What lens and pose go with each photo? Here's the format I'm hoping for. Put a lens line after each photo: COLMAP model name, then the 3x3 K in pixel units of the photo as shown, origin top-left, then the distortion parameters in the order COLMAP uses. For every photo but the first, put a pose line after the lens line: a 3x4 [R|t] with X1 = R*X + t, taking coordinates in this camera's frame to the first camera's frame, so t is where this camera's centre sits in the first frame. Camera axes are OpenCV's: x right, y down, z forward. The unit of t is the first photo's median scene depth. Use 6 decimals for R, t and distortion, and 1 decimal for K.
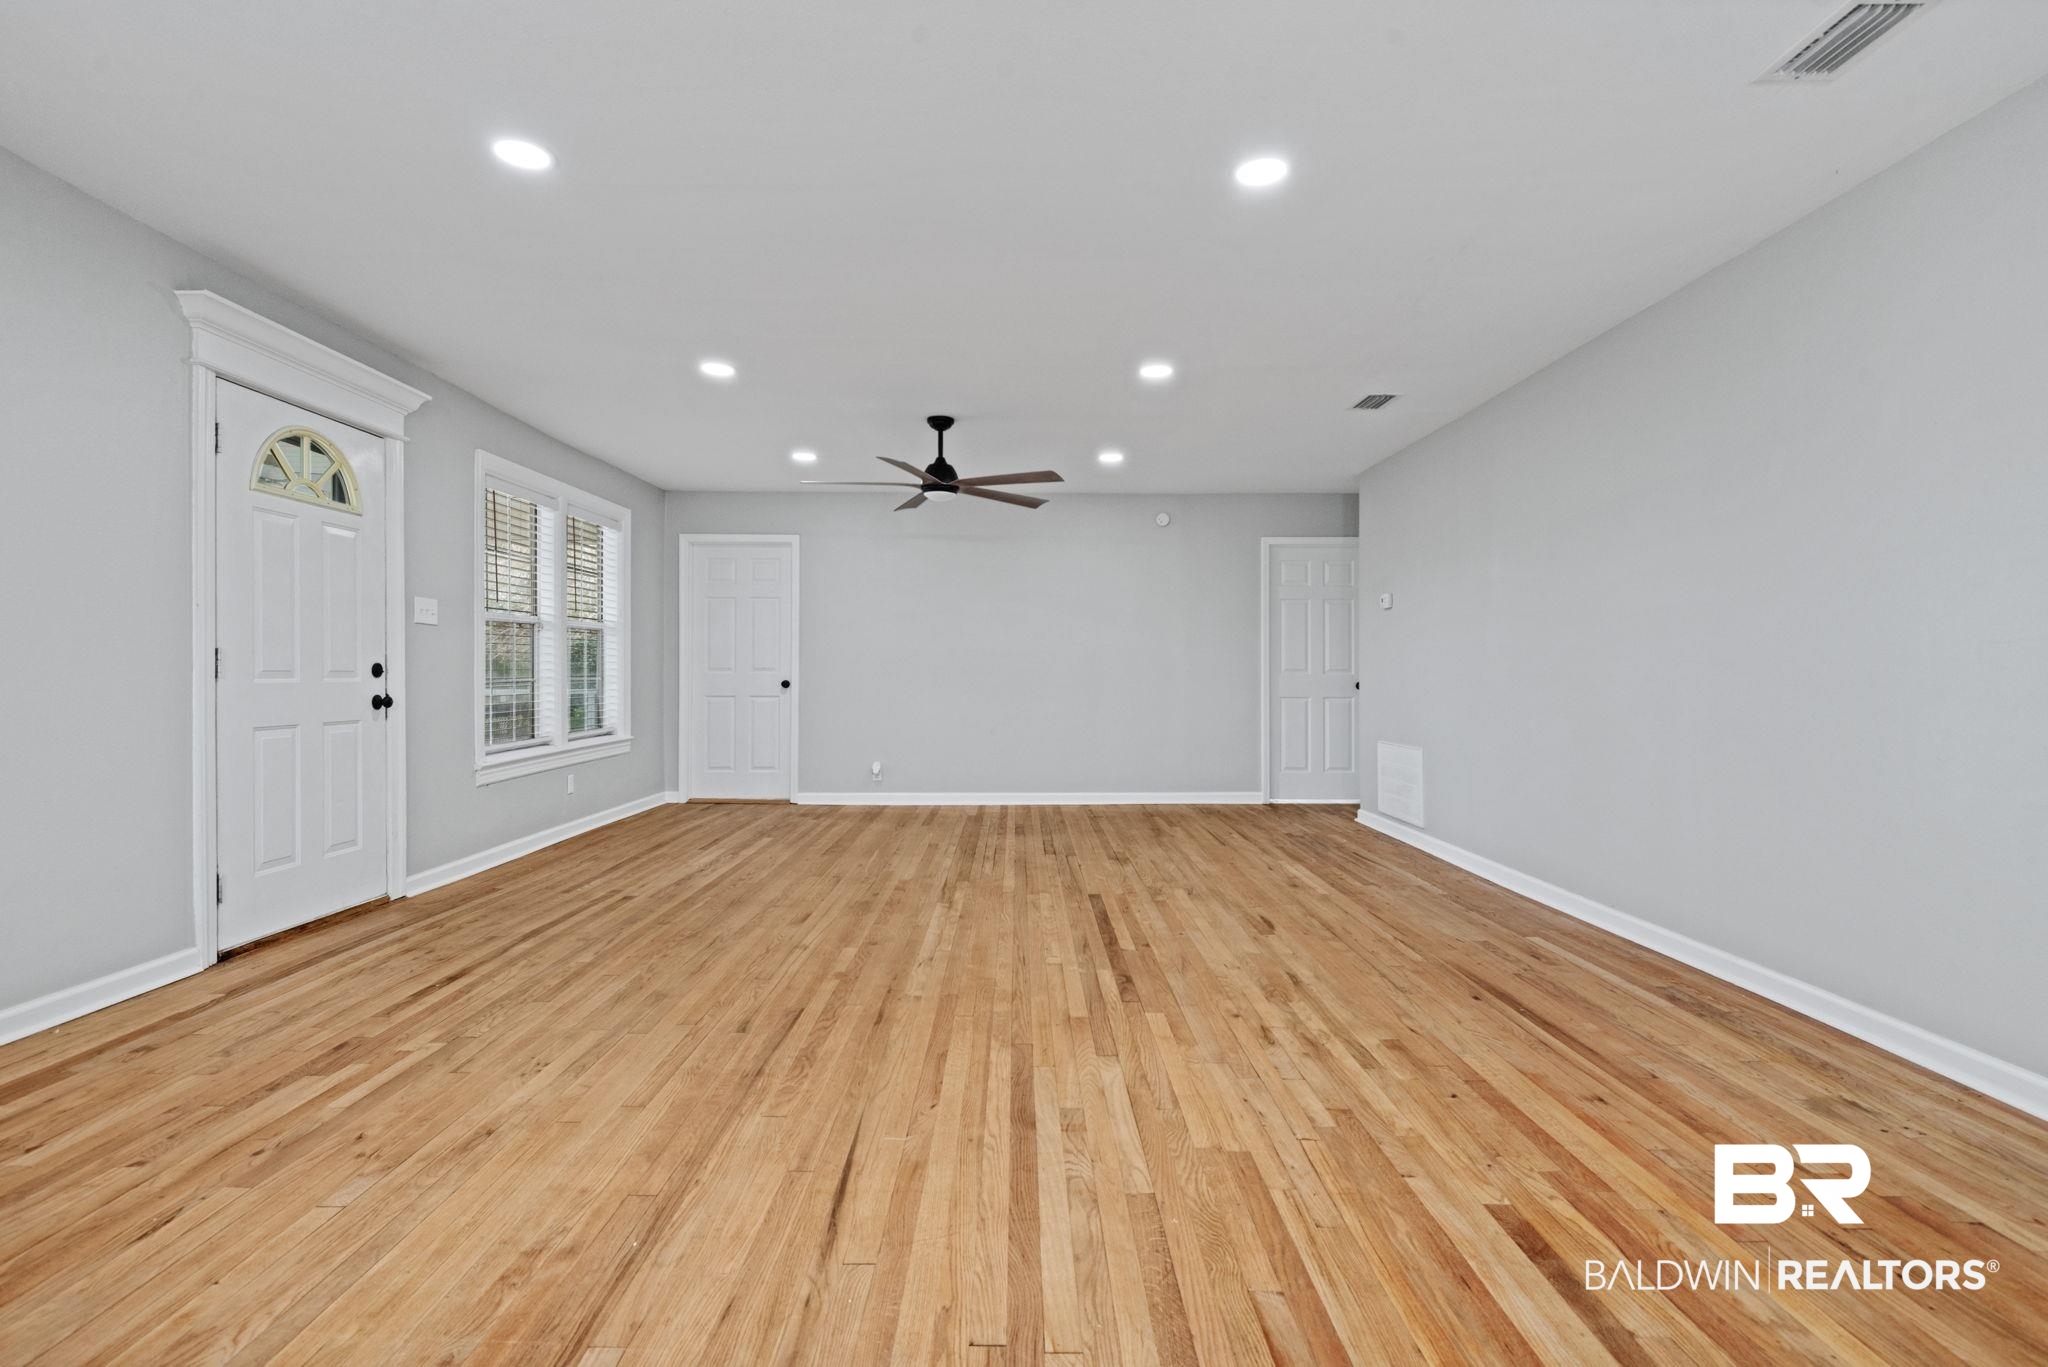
lens RADIAL K [[952.7, 0, 1027.3], [0, 952.7, 667.4], [0, 0, 1]] dist [-0.001360, 0.000251]
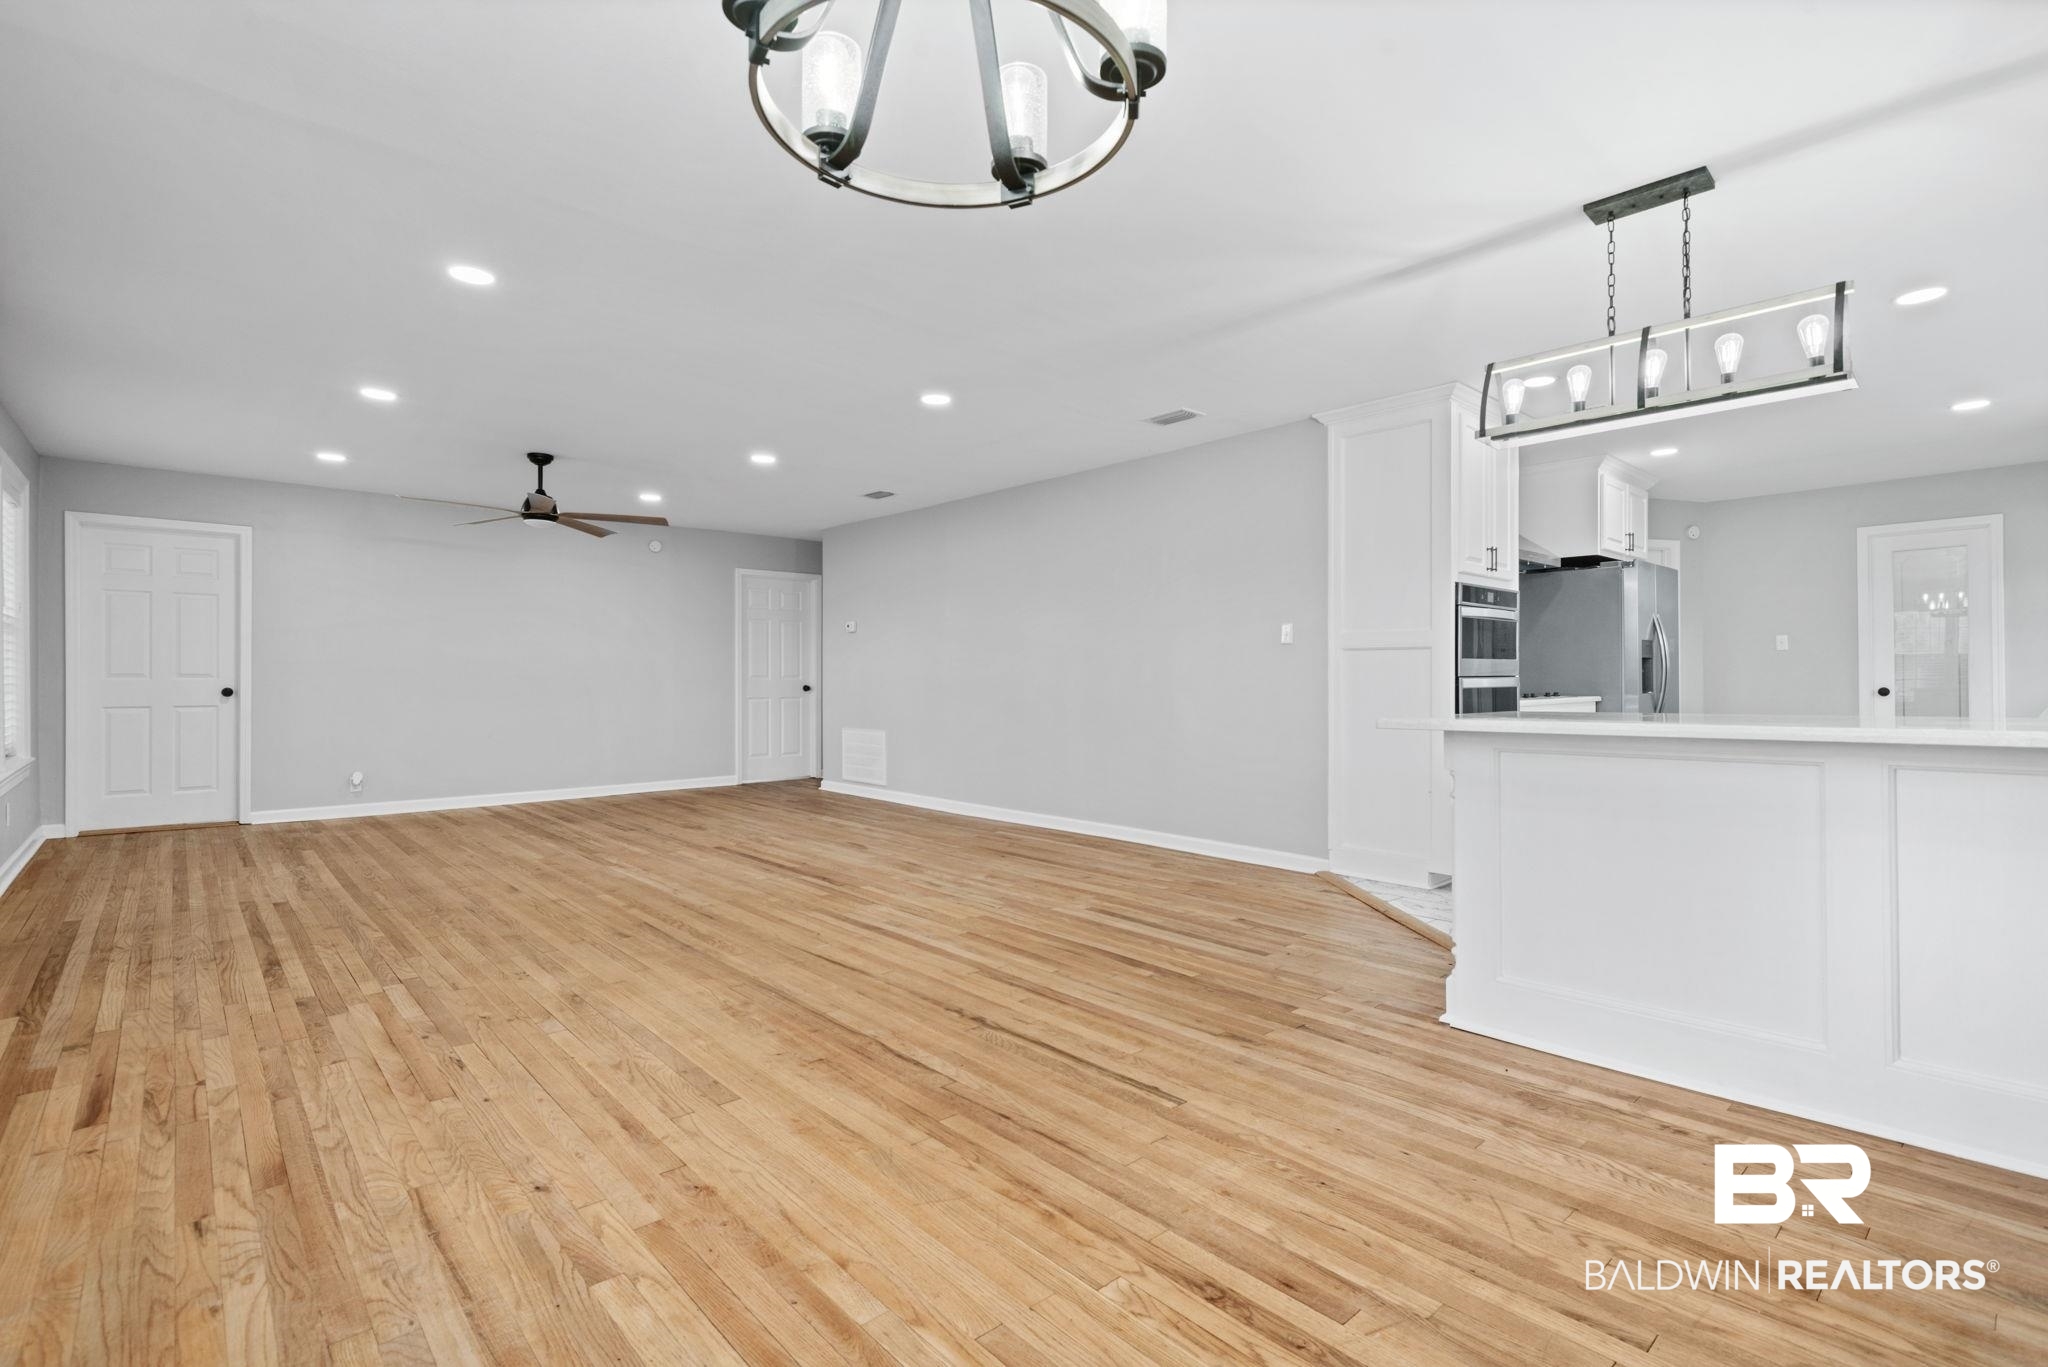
lens RADIAL K [[952.7, 0, 1006.7], [0, 952.7, 683.0], [0, 0, 1]] dist [-0.001360, 0.000251]
pose [[0.750510, -0.005275, 0.660838, -0.913666], [-0.002441, 0.999939, 0.010753, -0.007575], [-0.660855, -0.009684, 0.750451, -0.470348]]
